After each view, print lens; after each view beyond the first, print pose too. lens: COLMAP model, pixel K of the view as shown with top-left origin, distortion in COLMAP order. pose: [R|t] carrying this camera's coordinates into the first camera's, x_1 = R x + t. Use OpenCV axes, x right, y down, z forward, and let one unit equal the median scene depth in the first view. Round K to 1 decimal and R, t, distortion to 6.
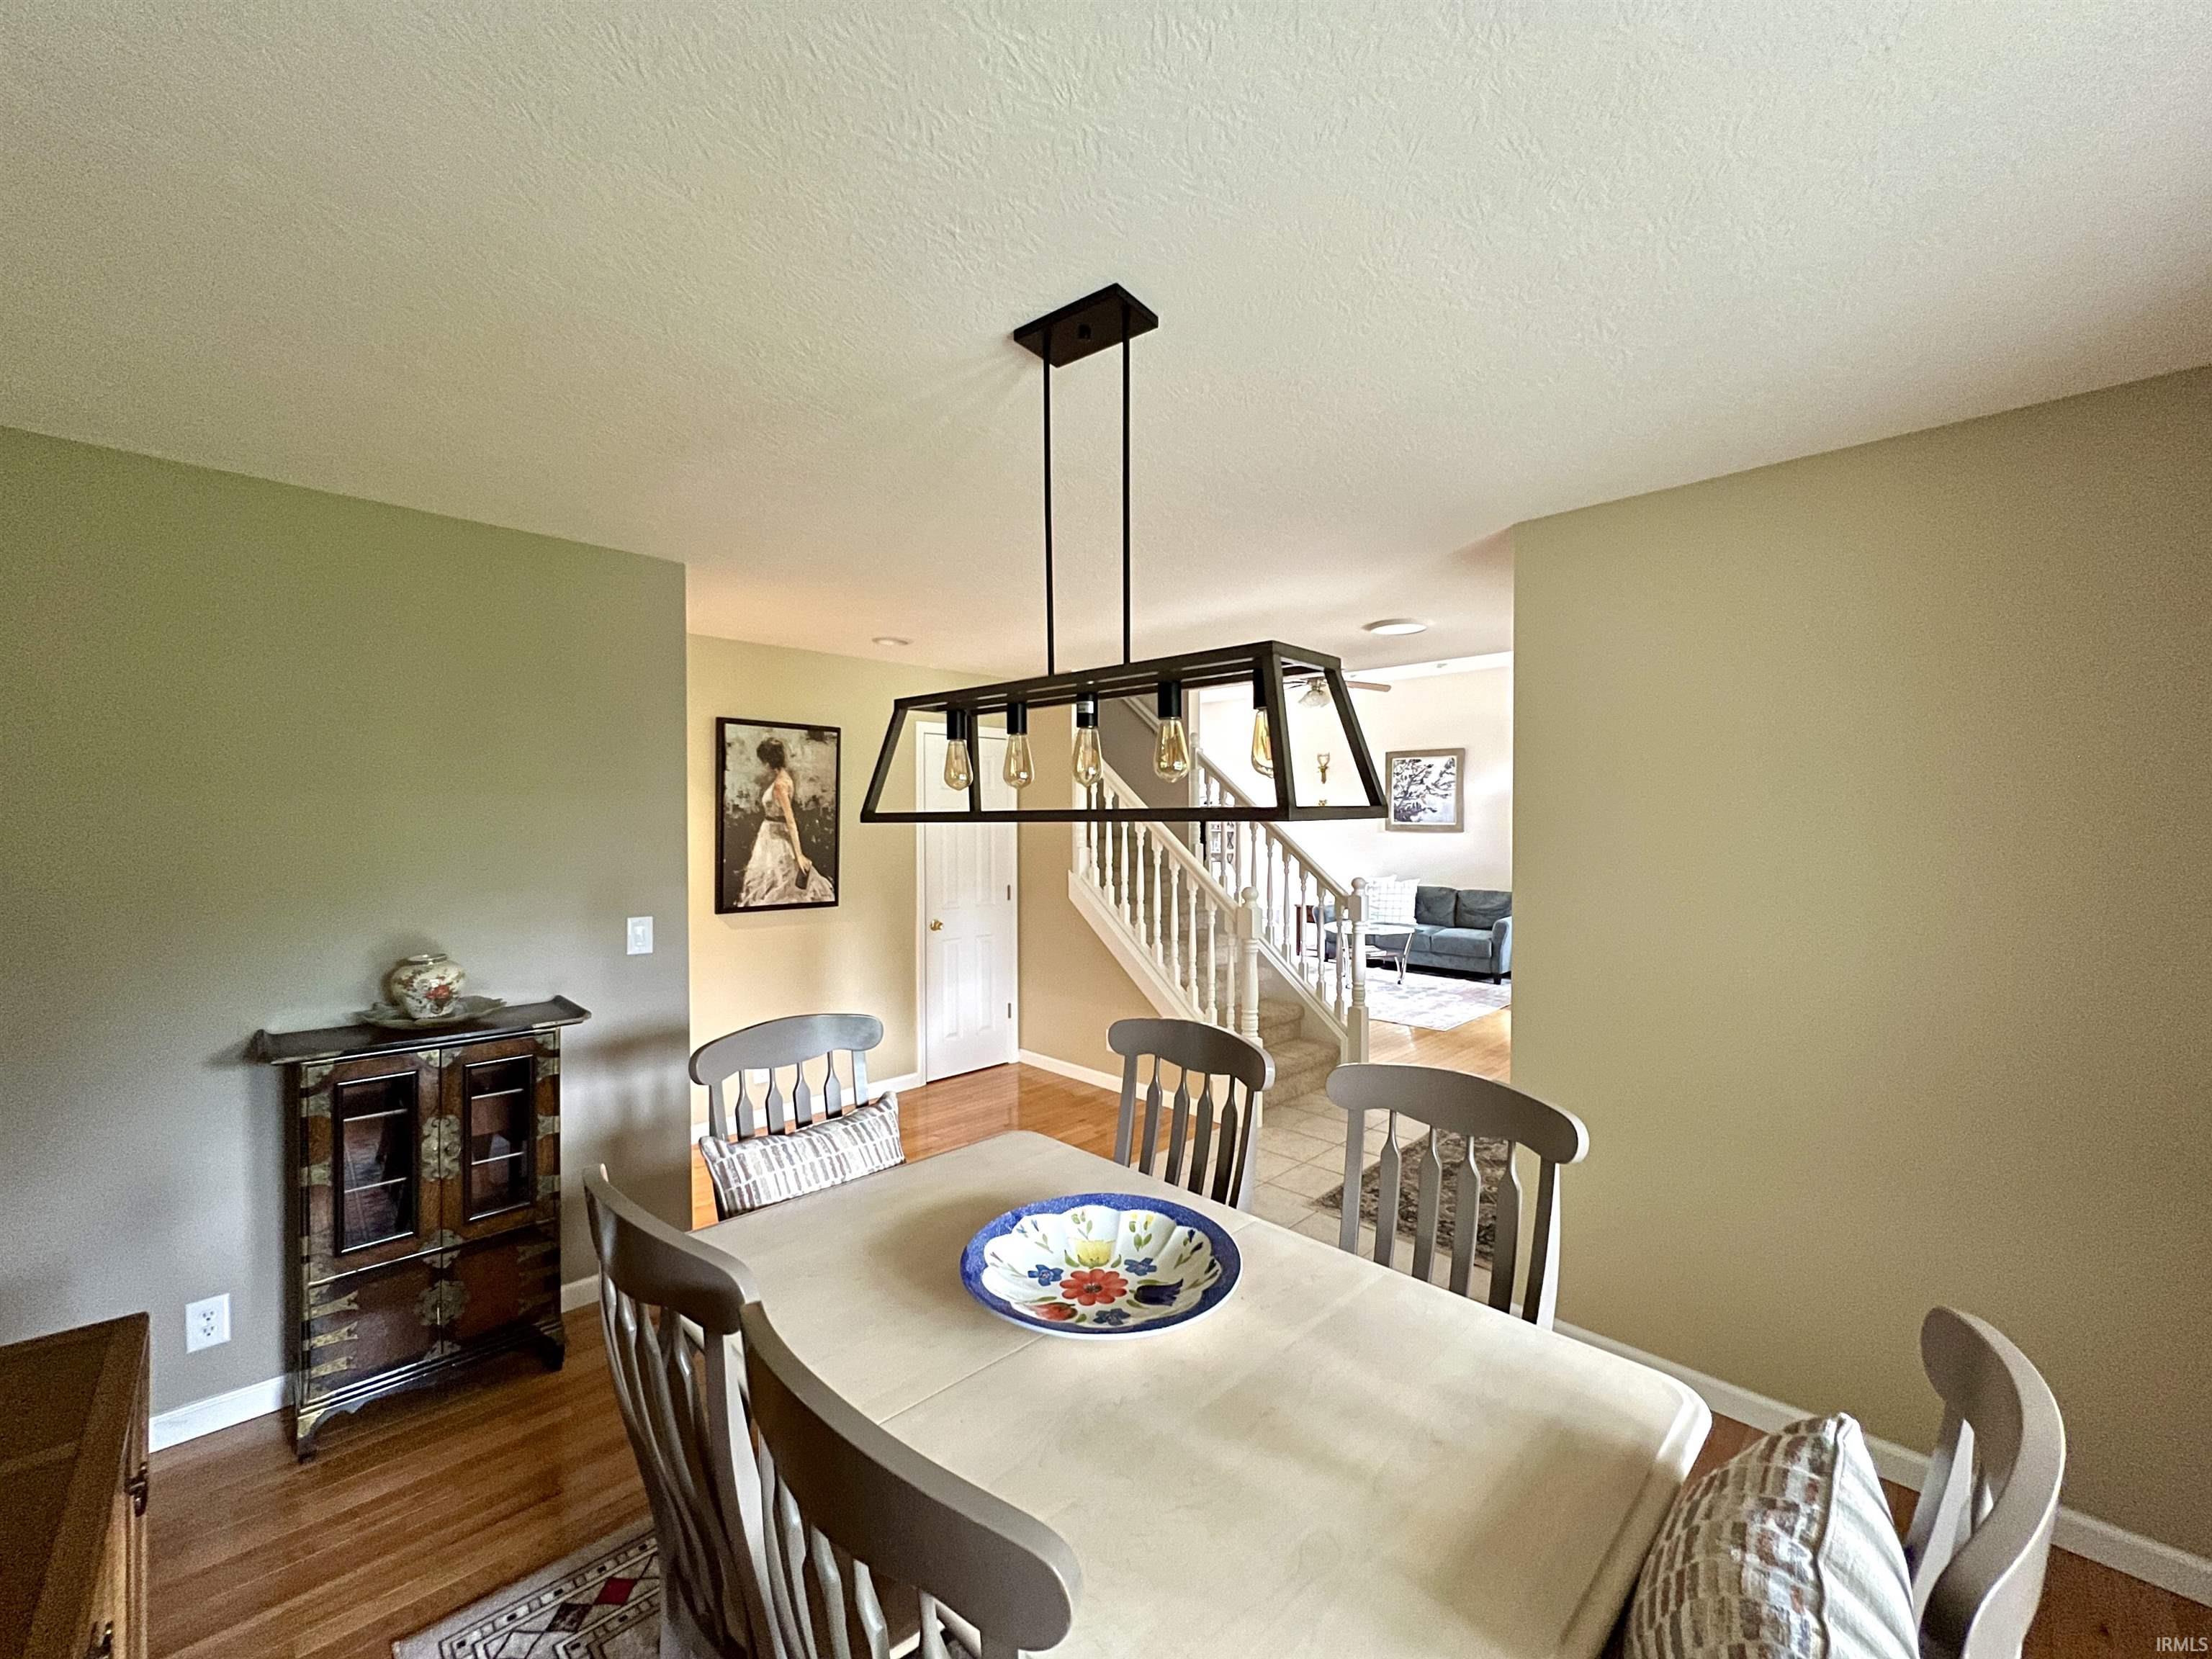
lens RADIAL K [[885.0, 0, 1095.3], [0, 885.0, 833.8], [0, 0, 1]] dist [0.000460, 0.000448]
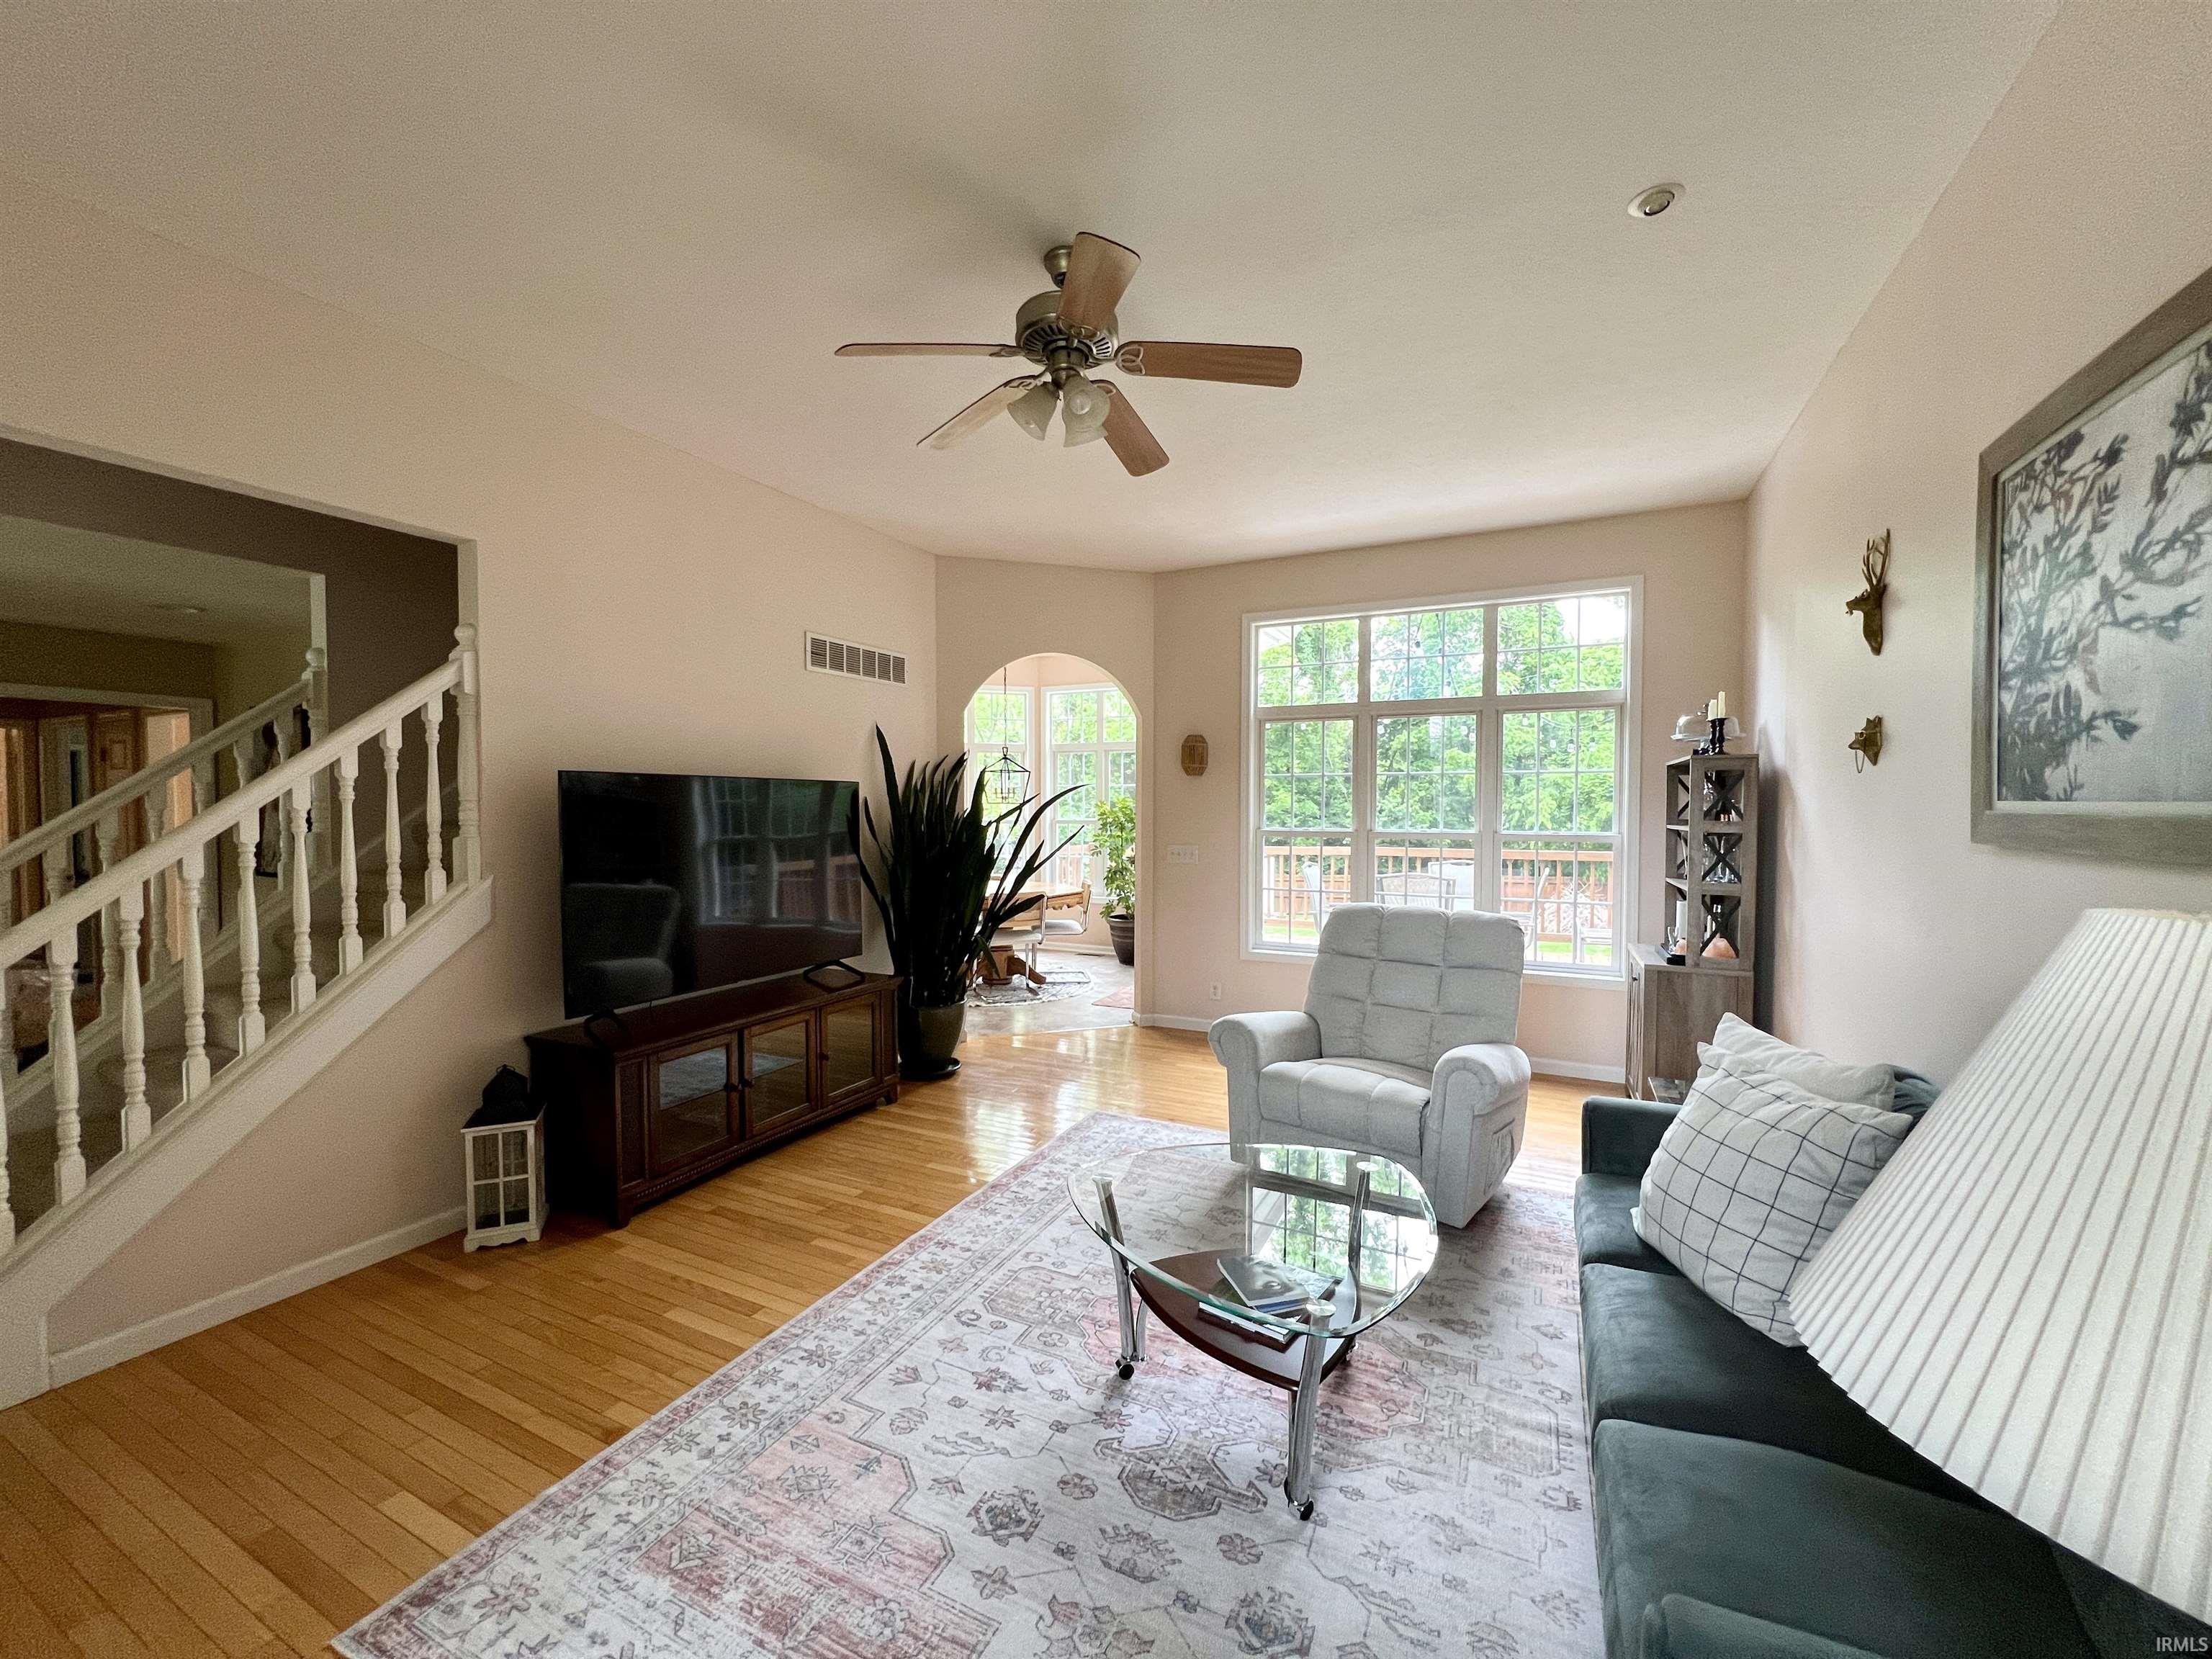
lens RADIAL K [[883.2, 0, 1099.5], [0, 883.2, 830.7], [0, 0, 1]] dist [-0.002040, -0.000065]
pose [[0.319987, 0.024941, -0.947094, 0.481128], [-0.017064, 0.999643, 0.020559, -0.007524], [0.947268, 0.009583, 0.320298, 0.785457]]
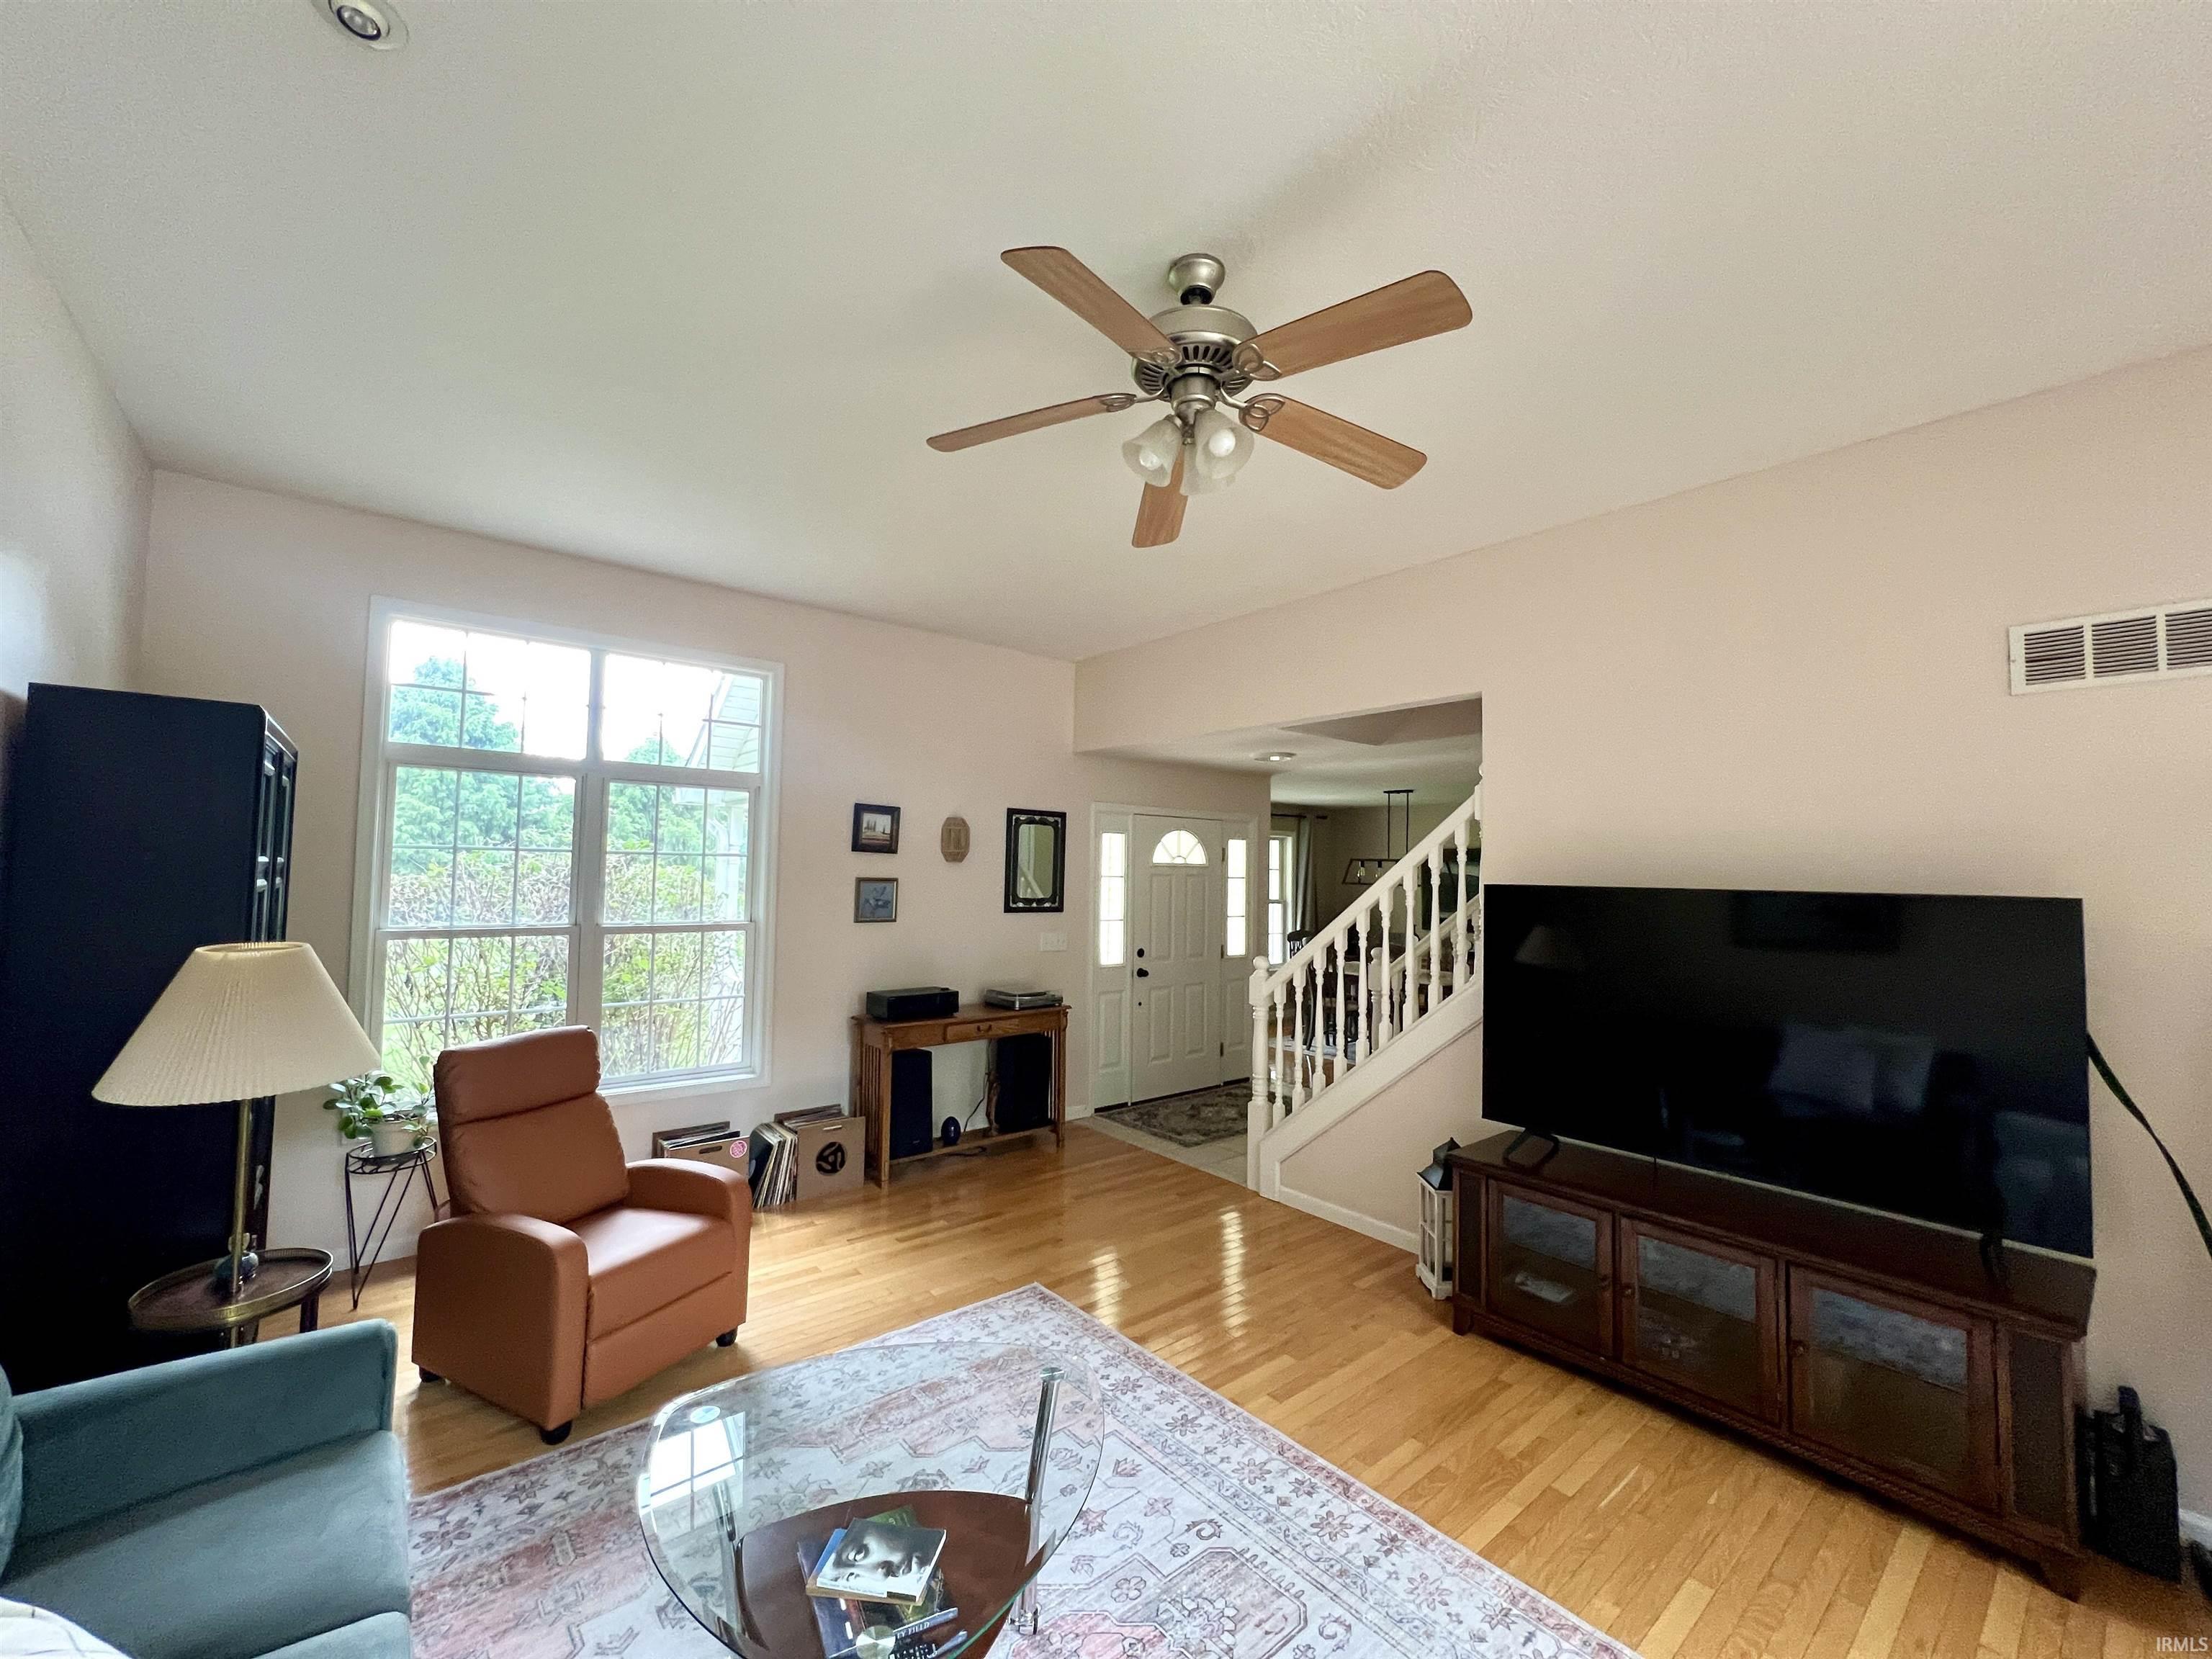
lens RADIAL K [[883.2, 0, 1099.5], [0, 883.2, 830.7], [0, 0, 1]] dist [-0.002040, -0.000065]
pose [[-0.995547, -0.013929, 0.093235, 0.214859], [-0.016550, 0.999487, -0.027401, -0.030006], [-0.092806, -0.028822, -0.995267, 1.085439]]
